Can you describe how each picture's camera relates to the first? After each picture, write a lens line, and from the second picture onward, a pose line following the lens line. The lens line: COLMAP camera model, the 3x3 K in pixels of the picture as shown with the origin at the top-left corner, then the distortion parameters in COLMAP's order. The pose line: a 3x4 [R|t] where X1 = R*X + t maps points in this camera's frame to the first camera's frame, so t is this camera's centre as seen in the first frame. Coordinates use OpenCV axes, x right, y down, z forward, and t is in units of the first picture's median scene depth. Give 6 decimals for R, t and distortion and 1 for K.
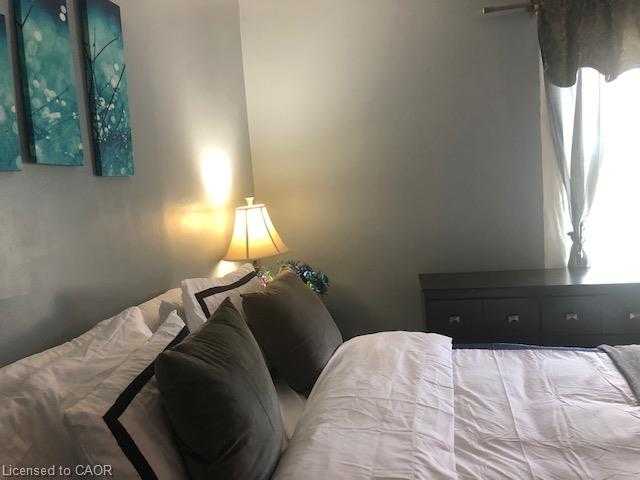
lens RADIAL K [[516.0, 0, 316.9], [0, 516.0, 236.8], [0, 0, 1]] dist [0.046297, -0.050645]
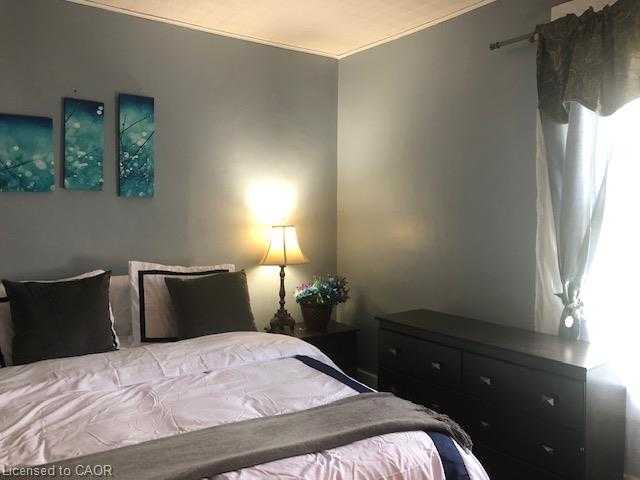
lens RADIAL K [[516.0, 0, 316.9], [0, 516.0, 236.8], [0, 0, 1]] dist [0.046297, -0.050645]
pose [[0.715363, 0.111815, -0.689749, 1.296368], [-0.134169, 0.990726, 0.021455, -0.108305], [0.685752, 0.077195, 0.723730, 0.187178]]
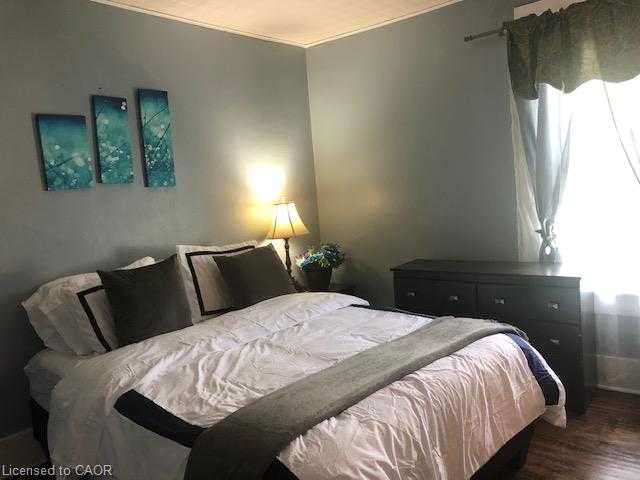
lens RADIAL K [[516.0, 0, 316.9], [0, 516.0, 236.8], [0, 0, 1]] dist [0.046297, -0.050645]
pose [[0.869901, 0.051379, -0.490543, 1.034663], [-0.036755, 0.998547, 0.039407, -0.033843], [0.491855, -0.016250, 0.870525, -0.330261]]
